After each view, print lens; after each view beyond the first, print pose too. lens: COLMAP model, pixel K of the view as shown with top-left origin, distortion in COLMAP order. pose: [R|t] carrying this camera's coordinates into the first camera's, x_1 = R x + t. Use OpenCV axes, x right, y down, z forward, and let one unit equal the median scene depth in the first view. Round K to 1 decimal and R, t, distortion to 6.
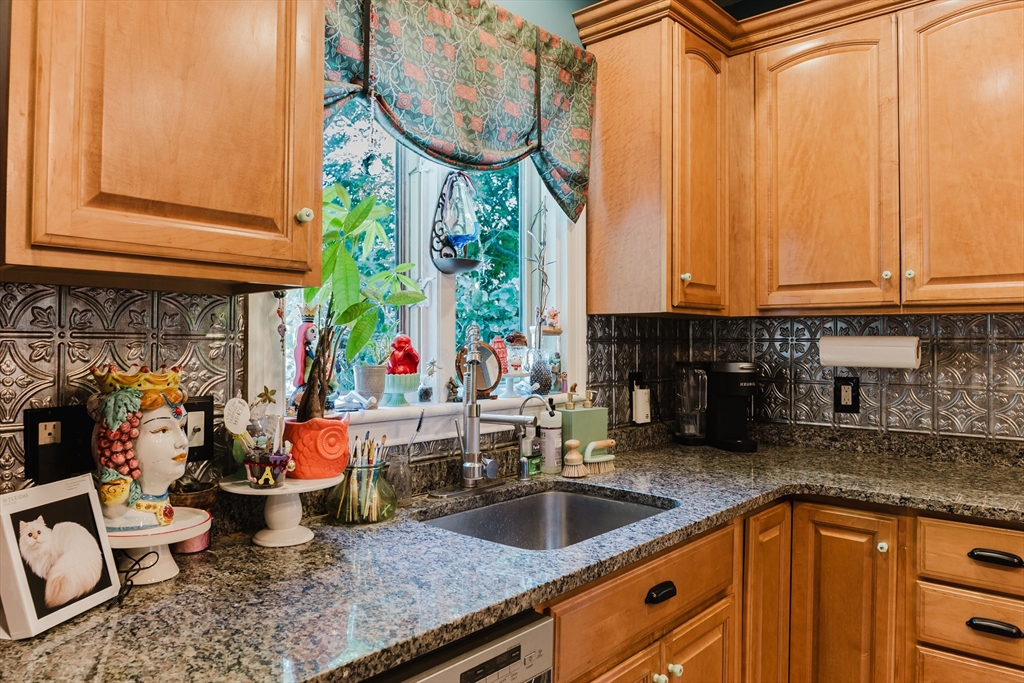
lens RADIAL K [[702.4, 0, 512.6], [0, 702.4, 336.7], [0, 0, 1]] dist [-0.008409, -0.002972]
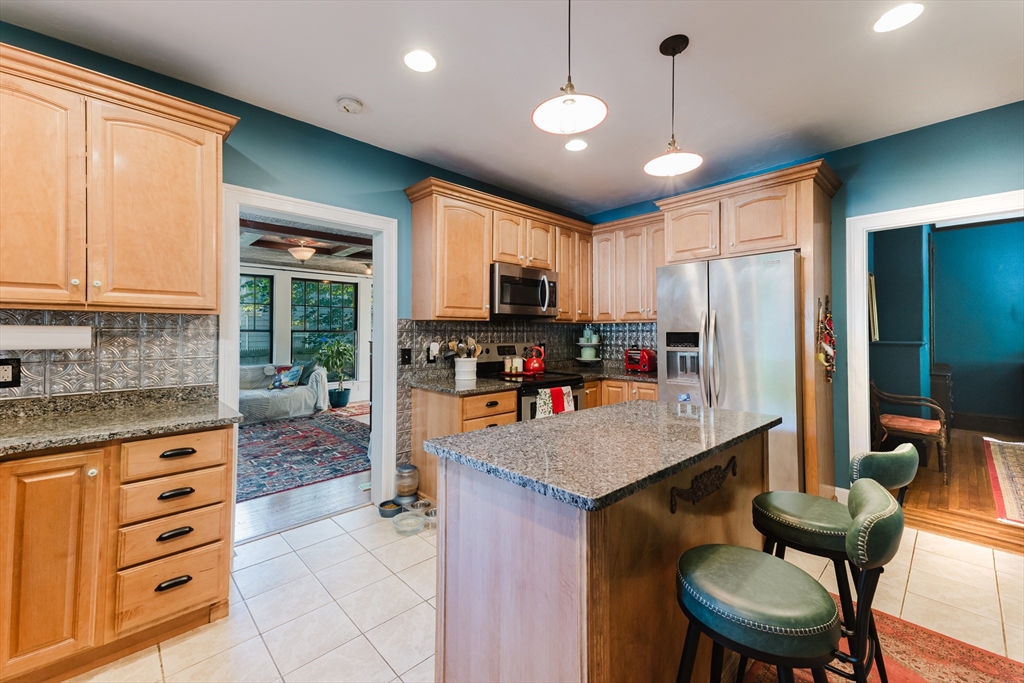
lens RADIAL K [[414.4, 0, 513.2], [0, 414.4, 329.2], [0, 0, 1]] dist [0.059664, -0.000098]
pose [[0.096138, 0.004616, 0.995357, -0.250166], [-0.008412, 0.999957, -0.003824, 0.001814], [-0.995332, -0.008006, 0.096173, 0.047789]]
